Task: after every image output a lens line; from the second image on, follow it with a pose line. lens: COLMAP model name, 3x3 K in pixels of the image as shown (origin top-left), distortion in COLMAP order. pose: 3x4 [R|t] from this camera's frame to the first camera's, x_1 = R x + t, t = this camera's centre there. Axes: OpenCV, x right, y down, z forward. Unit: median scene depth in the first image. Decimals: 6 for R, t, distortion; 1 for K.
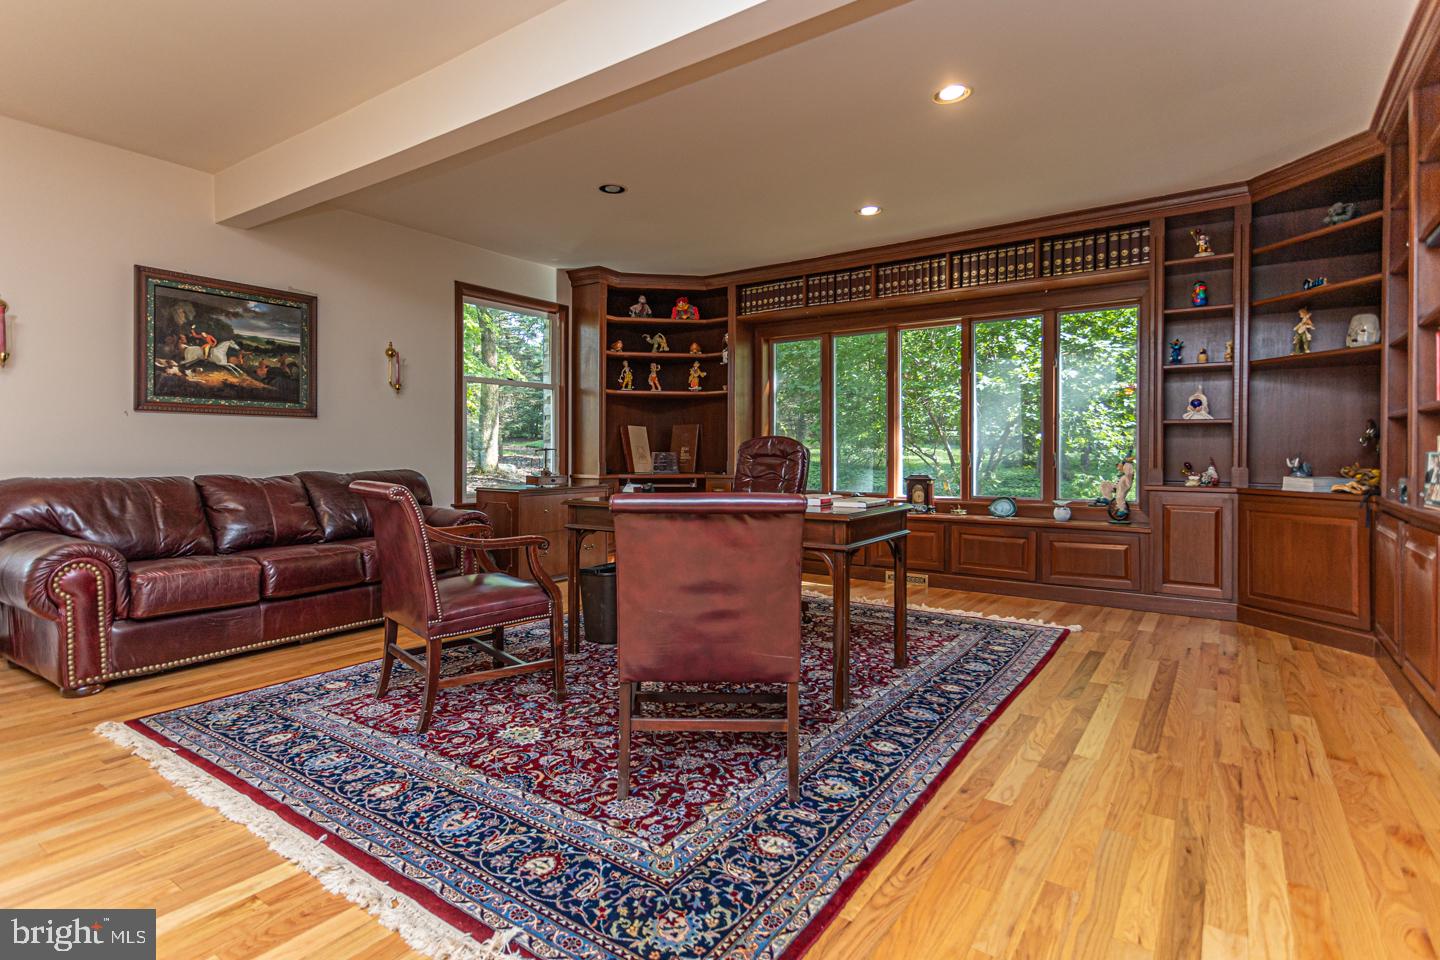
lens RADIAL K [[698.2, 0, 713.4], [0, 698.2, 465.4], [0, 0, 1]] dist [-0.000153, 0.001570]
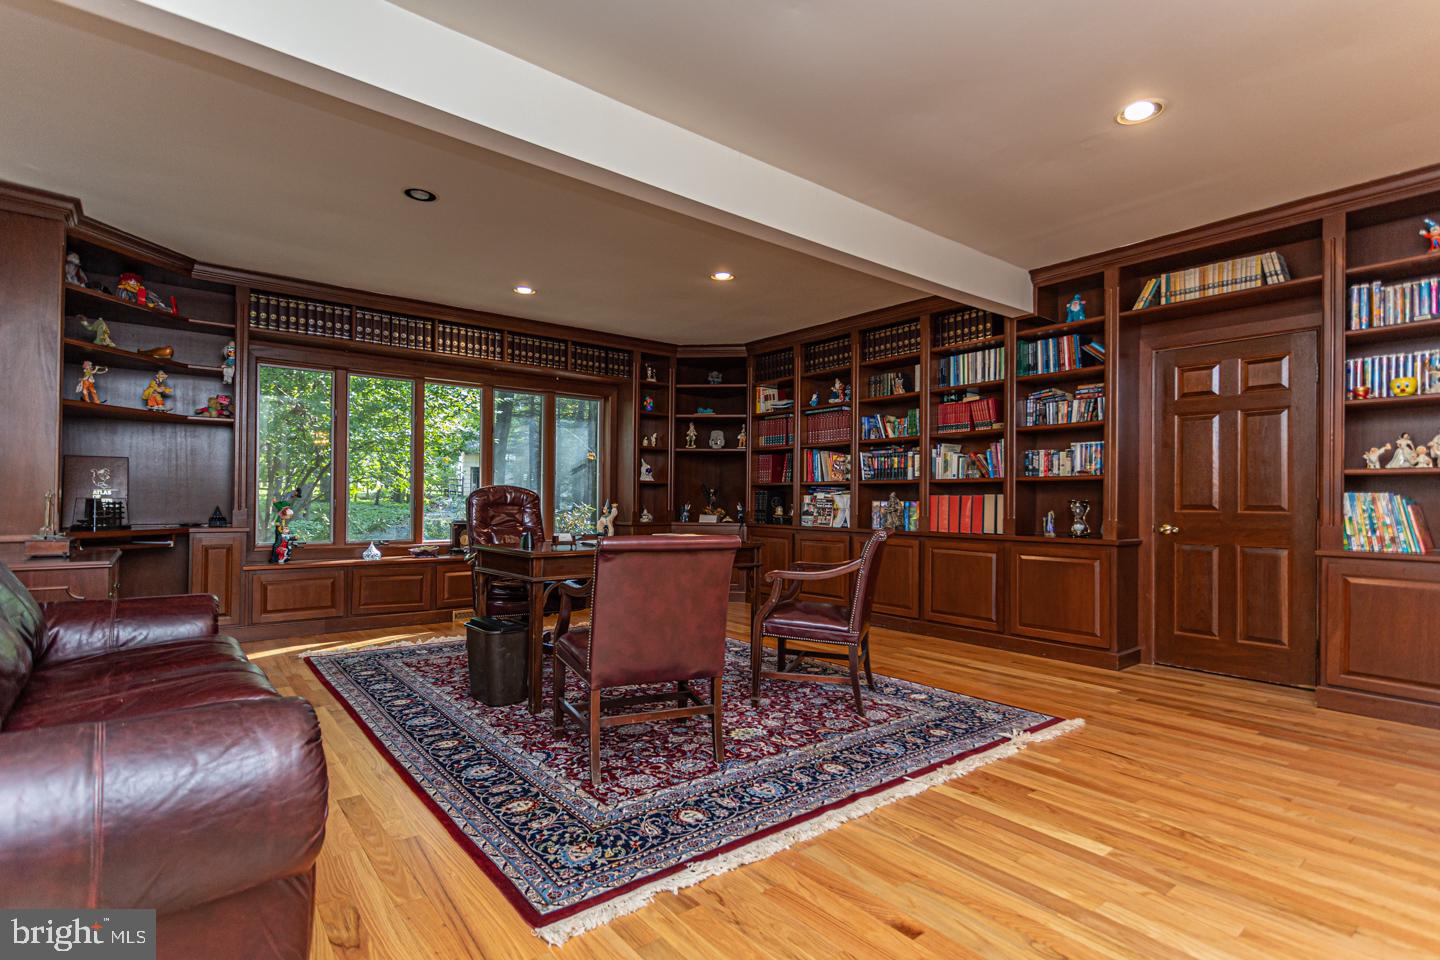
lens RADIAL K [[698.2, 0, 711.1], [0, 698.2, 492.0], [0, 0, 1]] dist [-0.000153, 0.001570]
pose [[0.308261, 0.010530, 0.951243, -1.576265], [0.009204, 0.999859, -0.014051, -0.026366], [-0.951257, 0.013087, 0.308121, 0.720002]]
